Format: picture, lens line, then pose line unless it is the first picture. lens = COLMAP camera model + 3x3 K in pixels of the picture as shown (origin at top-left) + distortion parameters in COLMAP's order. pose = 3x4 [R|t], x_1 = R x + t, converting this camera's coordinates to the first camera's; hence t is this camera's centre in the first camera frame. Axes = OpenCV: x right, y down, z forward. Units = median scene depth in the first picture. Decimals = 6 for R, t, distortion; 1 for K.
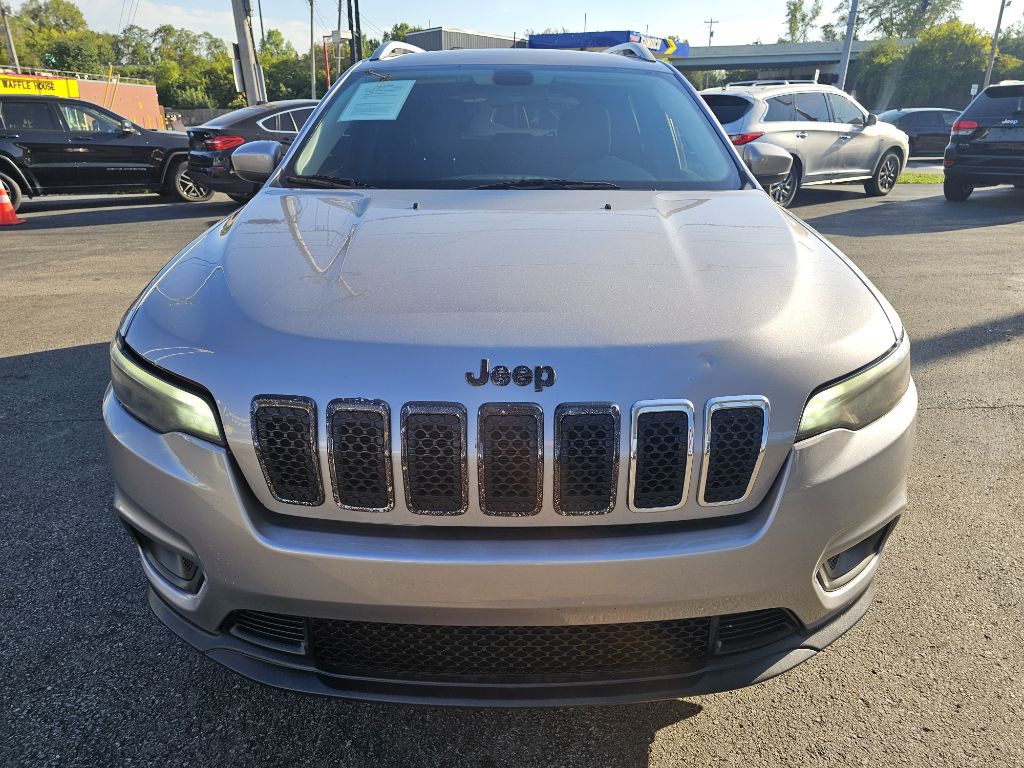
lens RADIAL K [[699.2, 0, 512.0], [0, 699.2, 384.0], [0, 0, 1]] dist [0.007853, 0.004735]
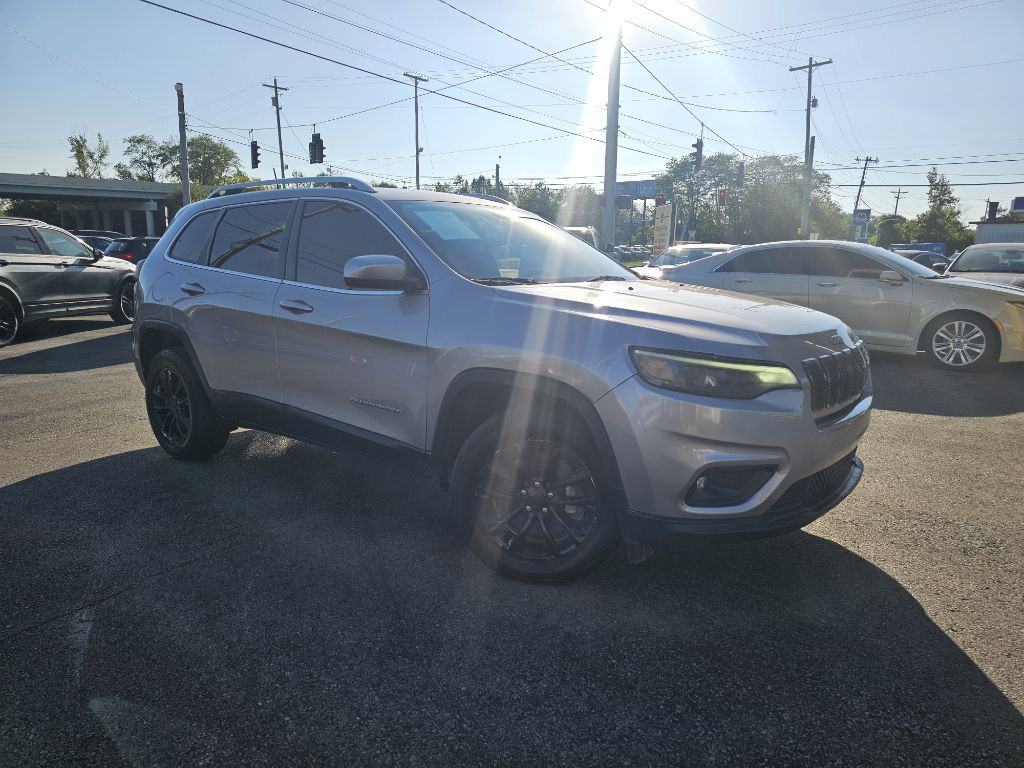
lens RADIAL K [[688.4, 0, 516.9], [0, 688.4, 394.7], [0, 0, 1]] dist [0.070360, -0.066778]
pose [[0.618825, -0.143318, 0.772344, -0.065136], [0.266468, 0.963217, -0.034765, -0.001034], [-0.738952, 0.227319, 0.634252, 0.009171]]
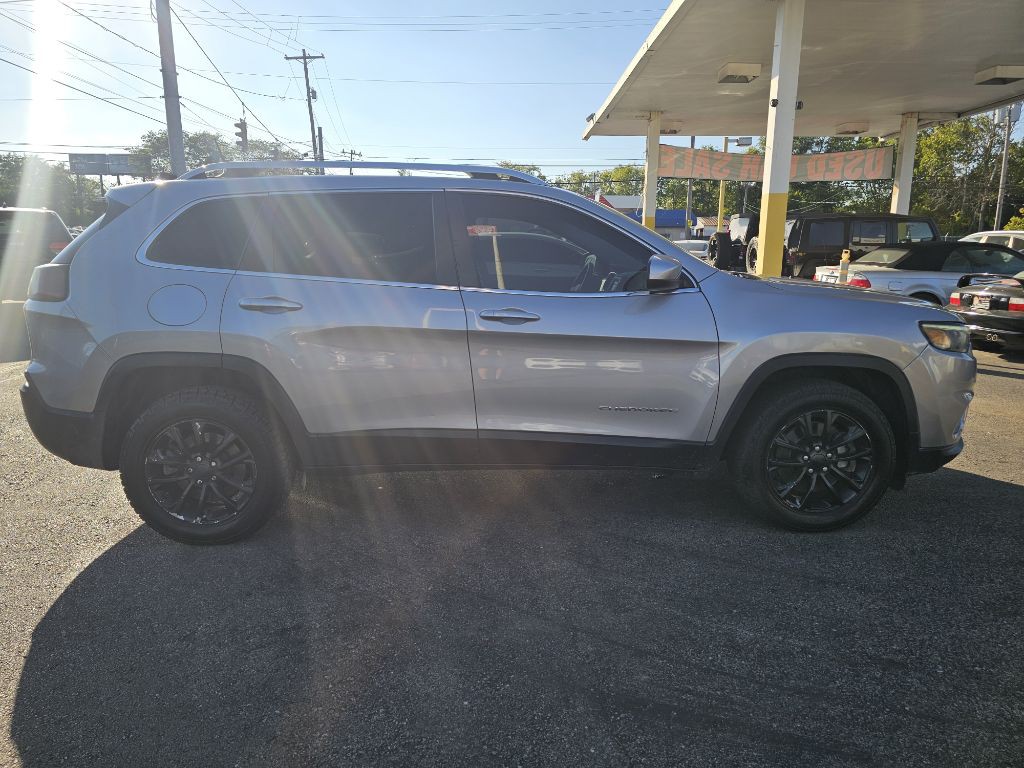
lens RADIAL K [[696.8, 0, 512.0], [0, 696.8, 384.0], [0, 0, 1]] dist [0.046482, -0.030366]
pose [[-0.026284, -0.191396, 0.981161, -0.086973], [0.352397, 0.916718, 0.188265, -0.025588], [-0.935481, 0.350707, 0.043353, 0.071130]]
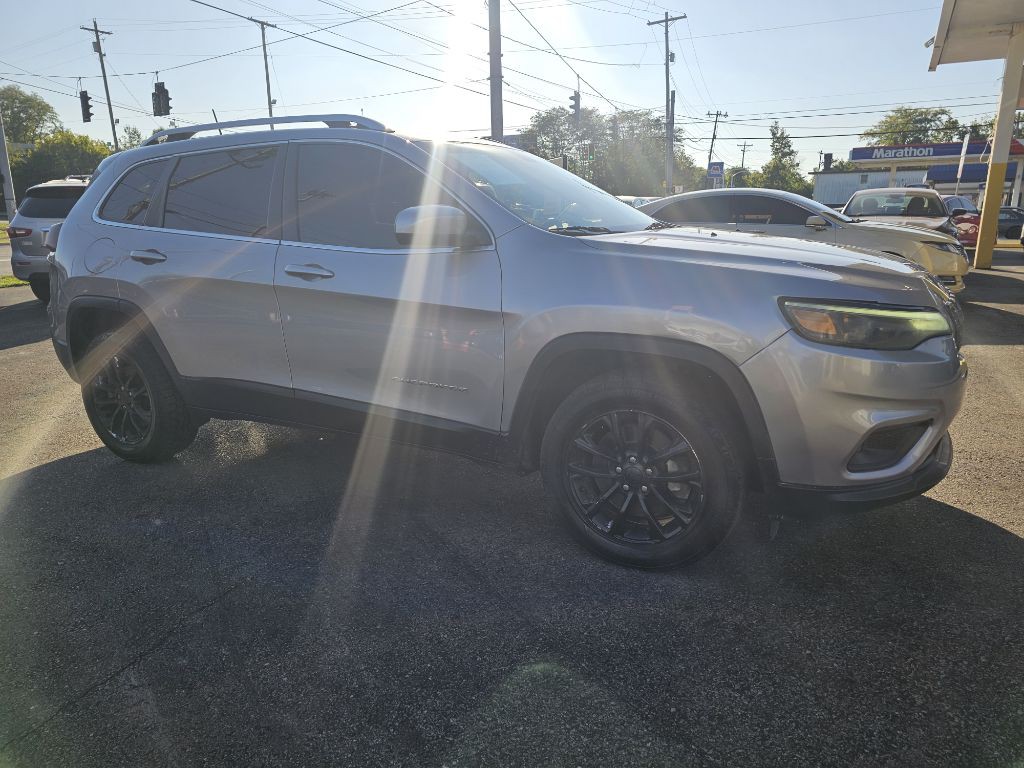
lens RADIAL K [[696.8, 0, 512.0], [0, 696.8, 384.0], [0, 0, 1]] dist [0.046482, -0.030366]
pose [[0.465738, -0.211898, 0.859178, -0.068267], [0.326990, 0.943402, 0.055417, -0.006723], [-0.822293, 0.255133, 0.508666, 0.026357]]
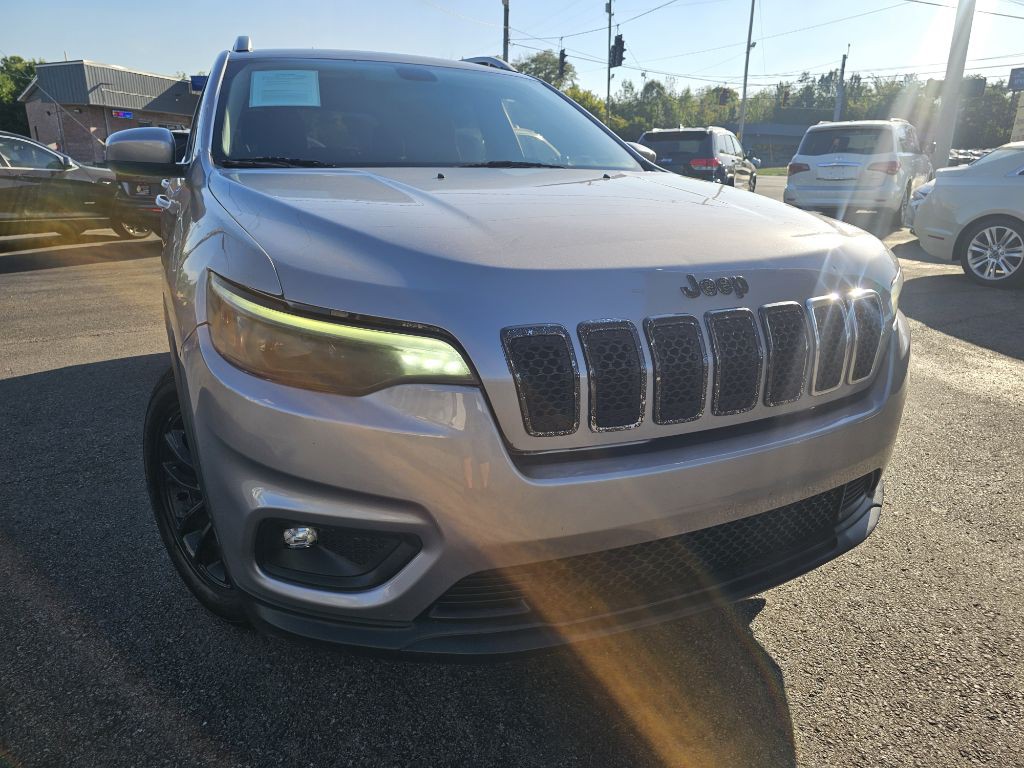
lens RADIAL K [[690.7, 0, 515.4], [0, 690.7, 380.8], [0, 0, 1]] dist [0.041565, -0.035772]
pose [[0.902482, -0.120877, 0.413418, -0.019670], [0.146816, 0.988664, -0.031426, 0.003165], [-0.404933, 0.089058, 0.909999, 0.003792]]
